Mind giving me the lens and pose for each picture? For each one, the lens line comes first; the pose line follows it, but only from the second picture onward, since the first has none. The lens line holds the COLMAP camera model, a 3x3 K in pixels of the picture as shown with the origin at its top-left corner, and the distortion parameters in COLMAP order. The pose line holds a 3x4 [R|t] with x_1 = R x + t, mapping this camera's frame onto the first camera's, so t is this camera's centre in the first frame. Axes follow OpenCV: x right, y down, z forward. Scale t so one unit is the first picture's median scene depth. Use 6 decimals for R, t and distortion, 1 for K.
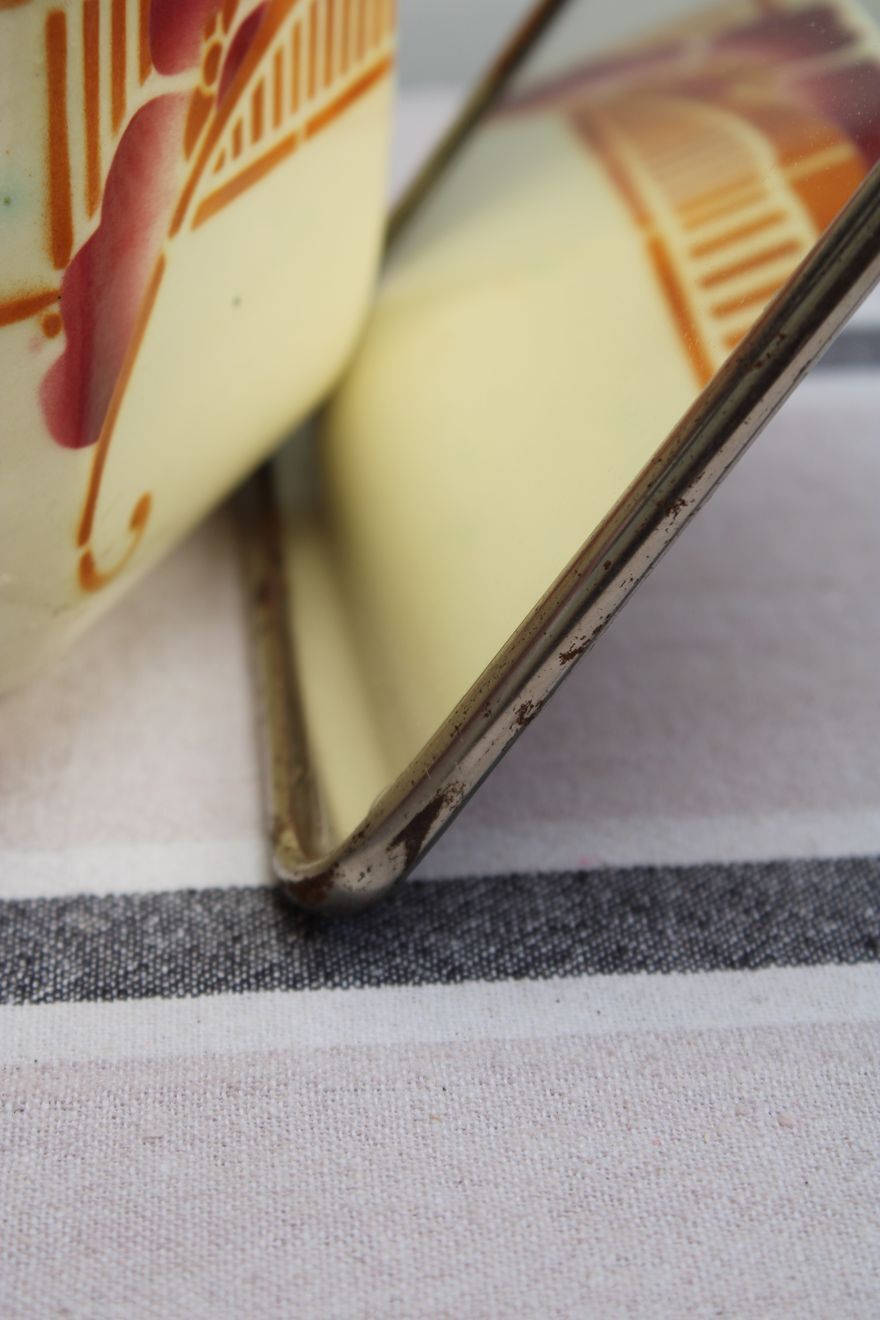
lens RADIAL K [[3120.7, 0, 440.0], [0, 3120.7, 660.0], [0, 0, 1]] dist [0.122835, -0.029786]
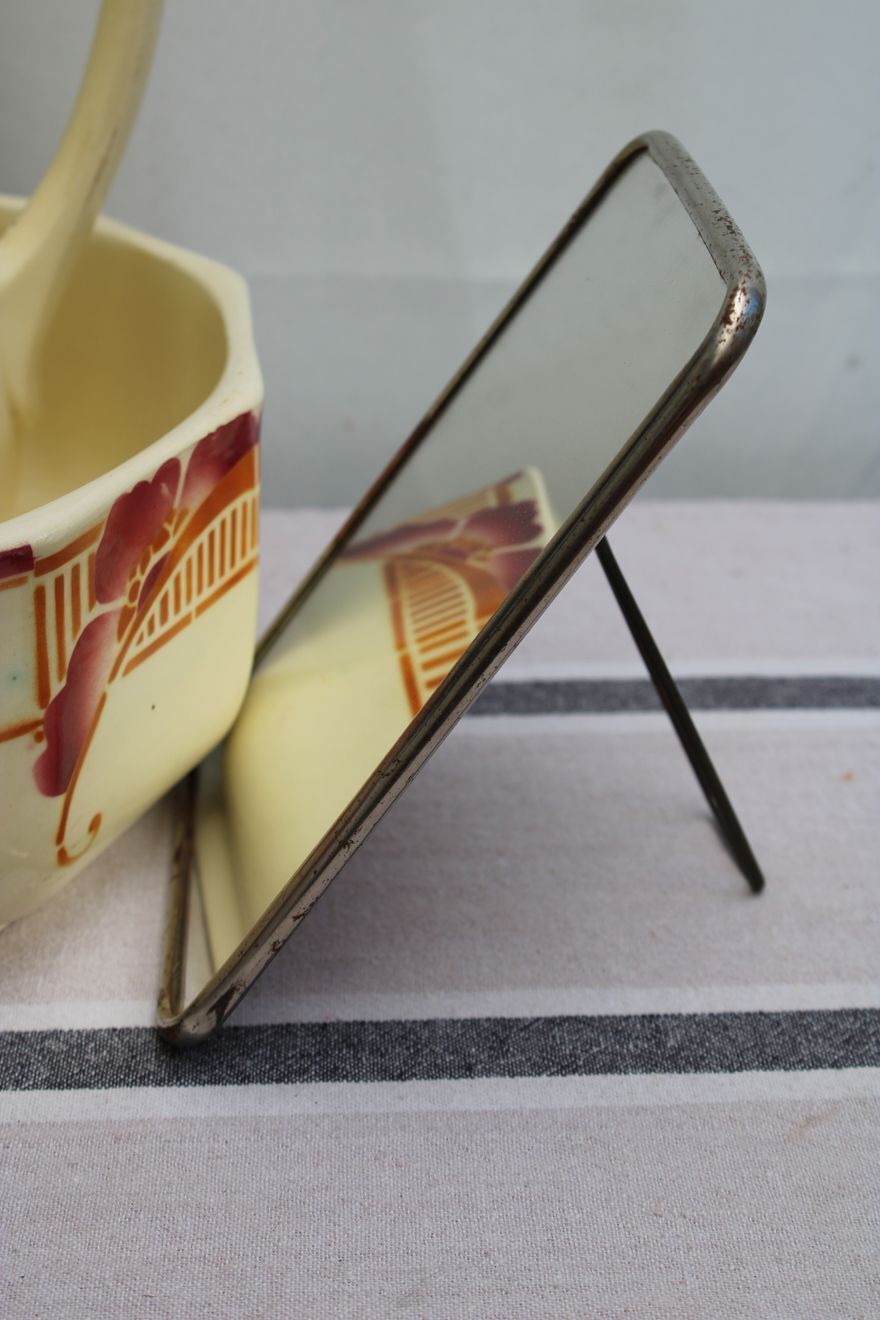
lens RADIAL K [[2543.2, 0, 440.0], [0, 2543.2, 660.0], [0, 0, 1]] dist [0.043831, -0.016968]
pose [[0.998802, 0.018553, -0.045274, 0.185555], [-0.020072, 0.999243, -0.033333, -0.102951], [0.044621, 0.034201, 0.998418, -0.535181]]
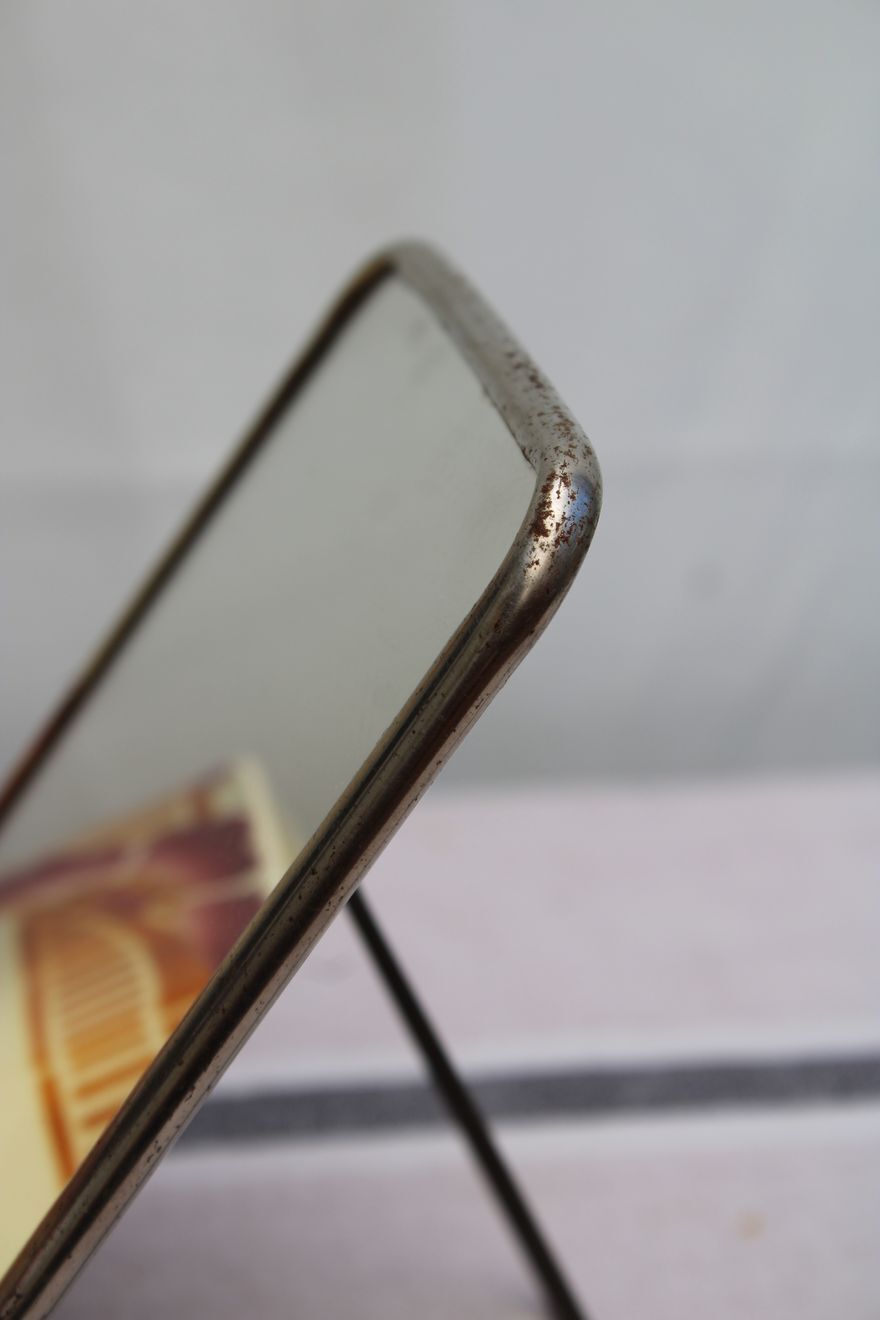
lens RADIAL K [[3120.7, 0, 440.0], [0, 3120.7, 660.0], [0, 0, 1]] dist [0.122835, -0.029786]
pose [[0.998847, -0.024552, 0.041246, 0.199899], [0.029552, 0.991674, -0.125340, -0.167174], [-0.037825, 0.126415, 0.991256, -0.157957]]
